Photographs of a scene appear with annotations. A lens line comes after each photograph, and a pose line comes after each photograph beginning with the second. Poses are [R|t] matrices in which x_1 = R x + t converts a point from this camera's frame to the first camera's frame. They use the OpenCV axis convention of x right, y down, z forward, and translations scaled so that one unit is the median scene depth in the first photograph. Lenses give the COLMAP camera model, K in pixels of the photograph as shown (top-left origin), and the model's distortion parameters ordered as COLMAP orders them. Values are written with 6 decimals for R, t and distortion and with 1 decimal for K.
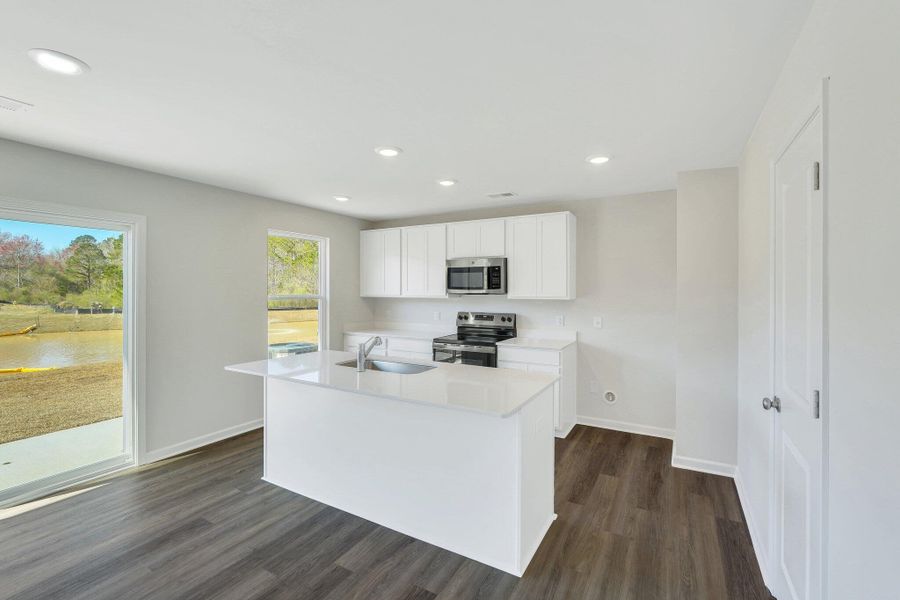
lens RADIAL K [[402.0, 0, 444.1], [0, 402.0, 292.5], [0, 0, 1]] dist [0.003573, 0.001745]
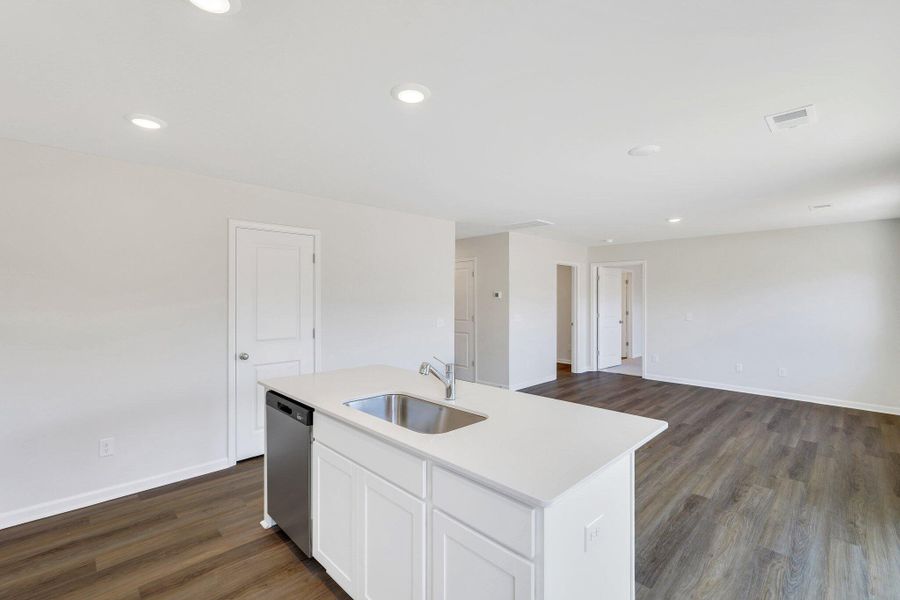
lens RADIAL K [[402.0, 0, 445.3], [0, 402.0, 299.0], [0, 0, 1]] dist [0.003573, 0.001745]
pose [[-0.961946, -0.003480, 0.273216, -0.250088], [-0.002703, 0.999991, 0.003220, -0.000388], [-0.273225, 0.002359, -0.961947, 1.079879]]
